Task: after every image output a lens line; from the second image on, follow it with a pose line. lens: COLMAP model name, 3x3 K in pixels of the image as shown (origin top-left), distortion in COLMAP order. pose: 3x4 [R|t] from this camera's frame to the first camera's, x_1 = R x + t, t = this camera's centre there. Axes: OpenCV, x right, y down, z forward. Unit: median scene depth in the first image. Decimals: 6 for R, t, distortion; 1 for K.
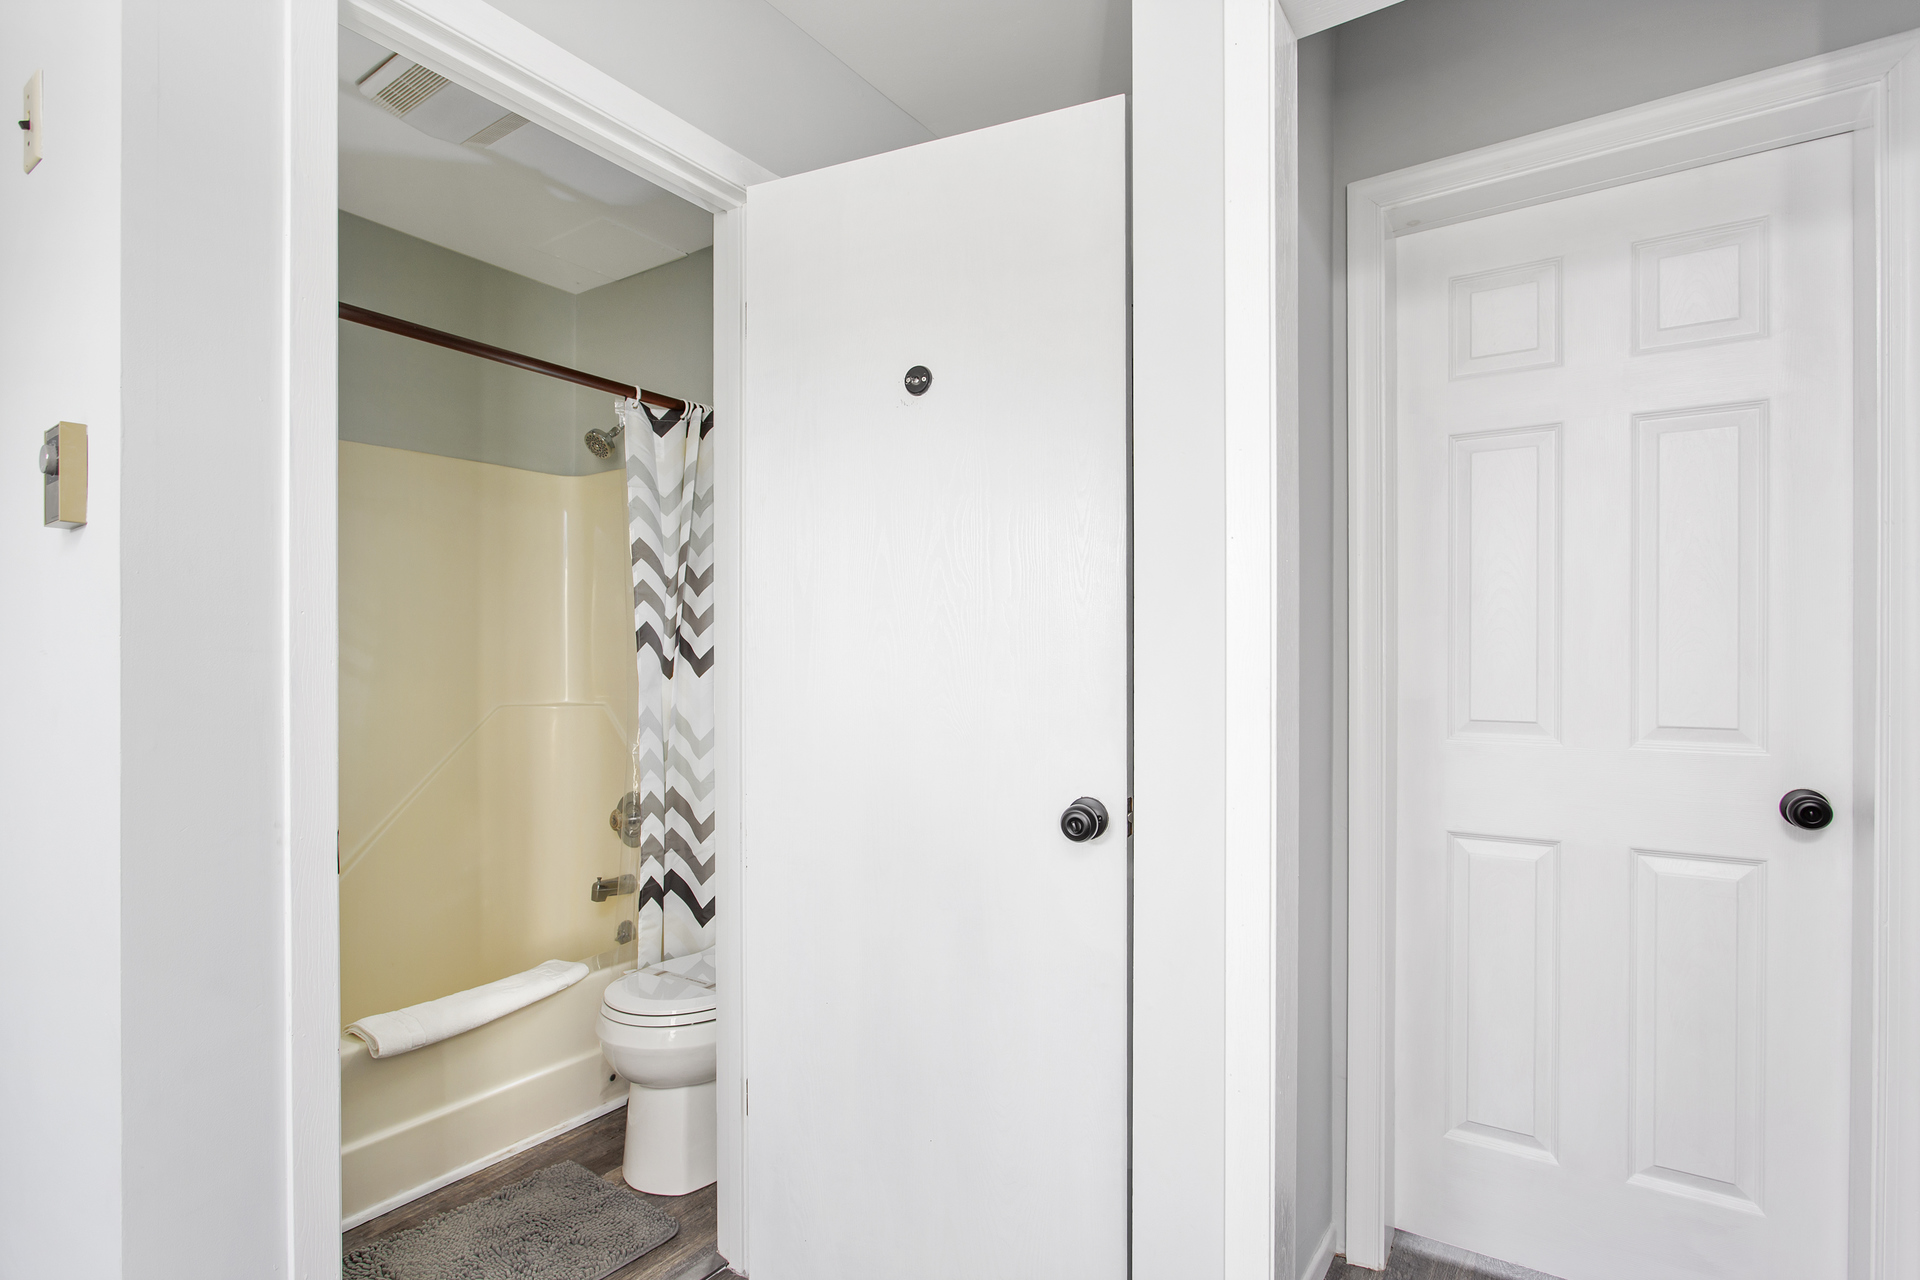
lens RADIAL K [[932.9, 0, 957.2], [0, 932.9, 654.2], [0, 0, 1]] dist [-0.030014, 0.001501]
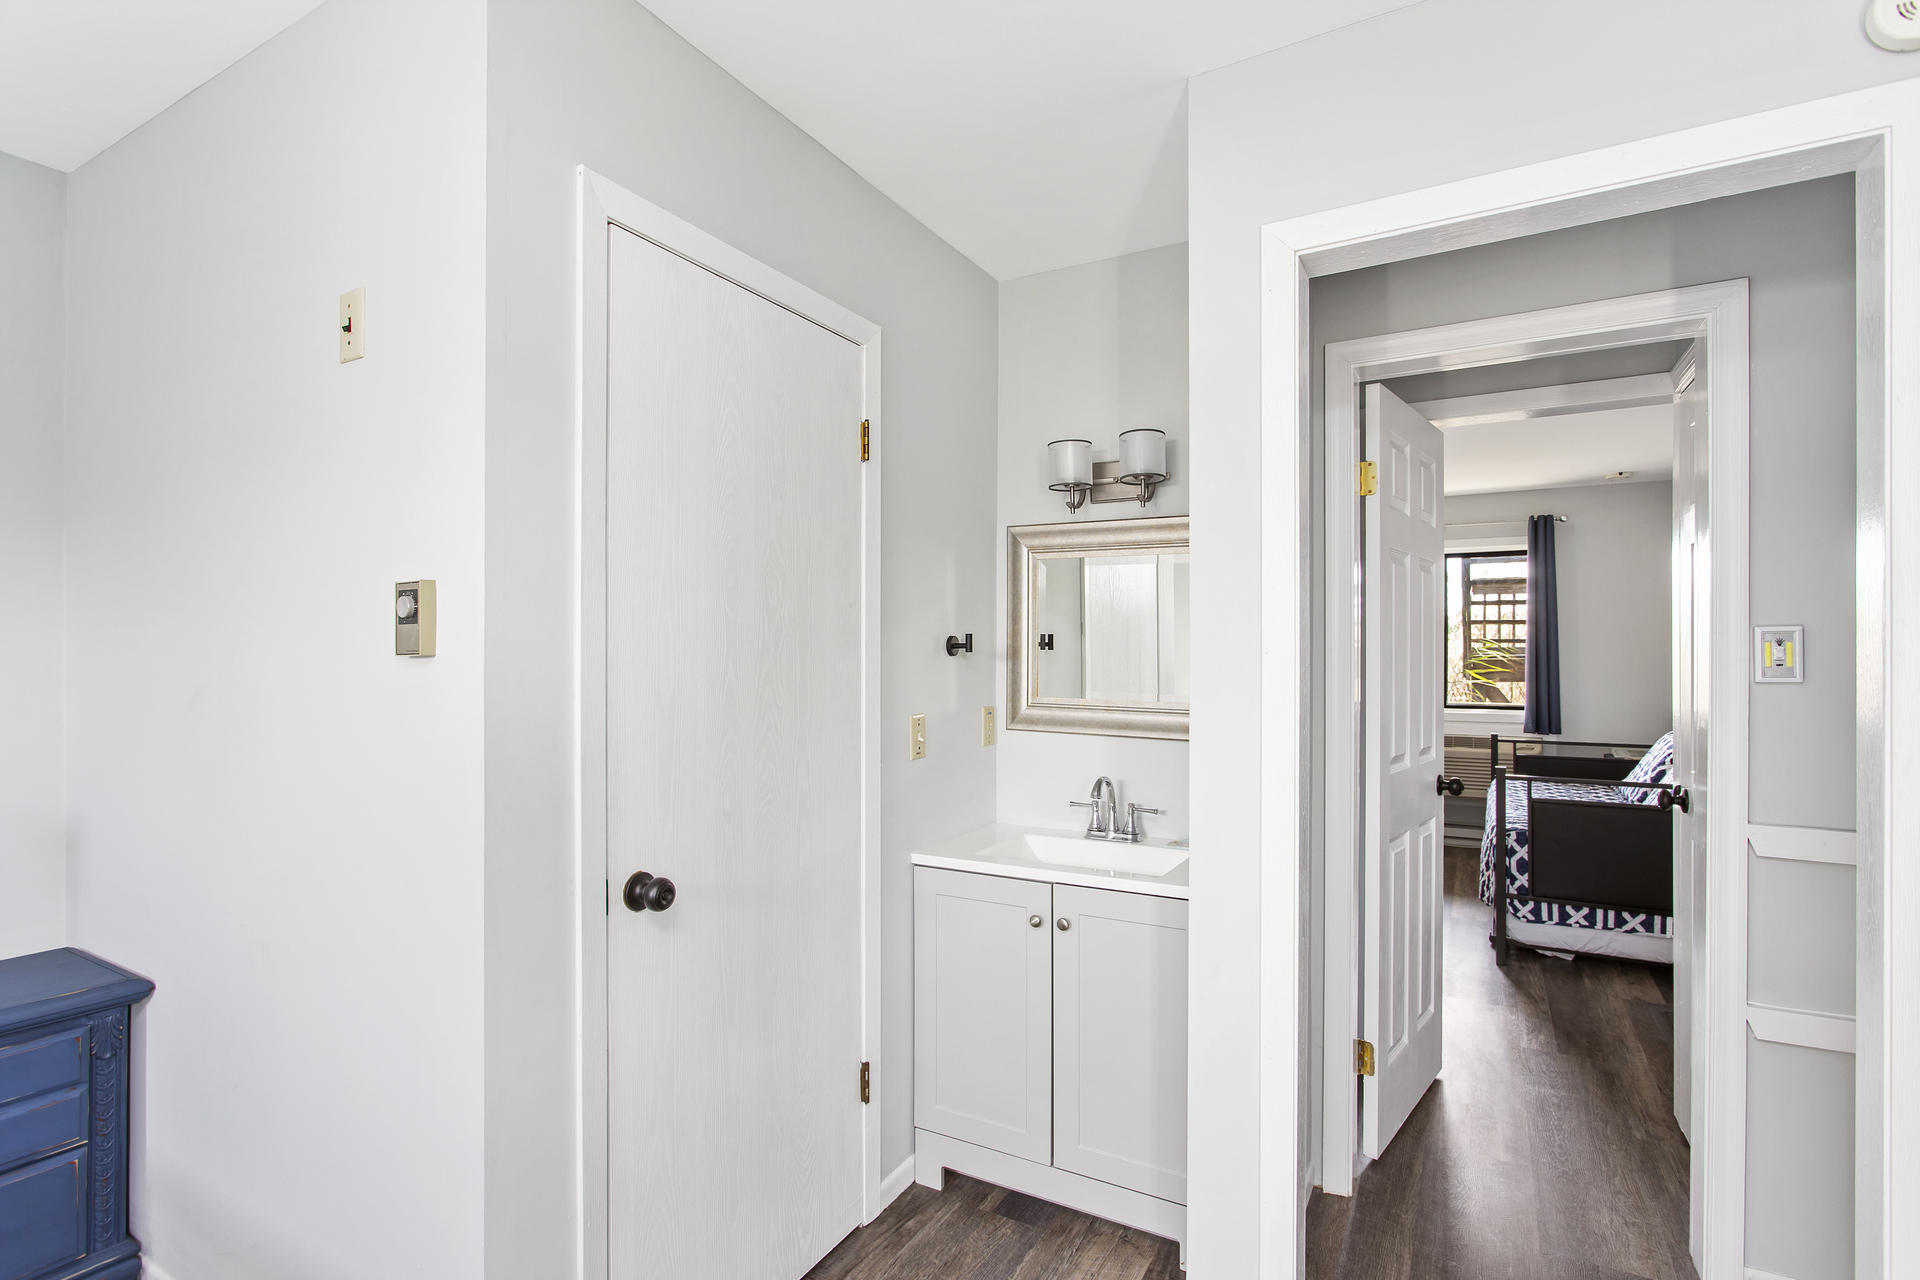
lens RADIAL K [[932.9, 0, 957.2], [0, 932.9, 654.2], [0, 0, 1]] dist [-0.030014, 0.001501]
pose [[0.996342, -0.001784, 0.085432, -0.137439], [0.001431, 0.999990, 0.004194, -0.063780], [-0.085439, -0.004057, 0.996335, -0.162824]]
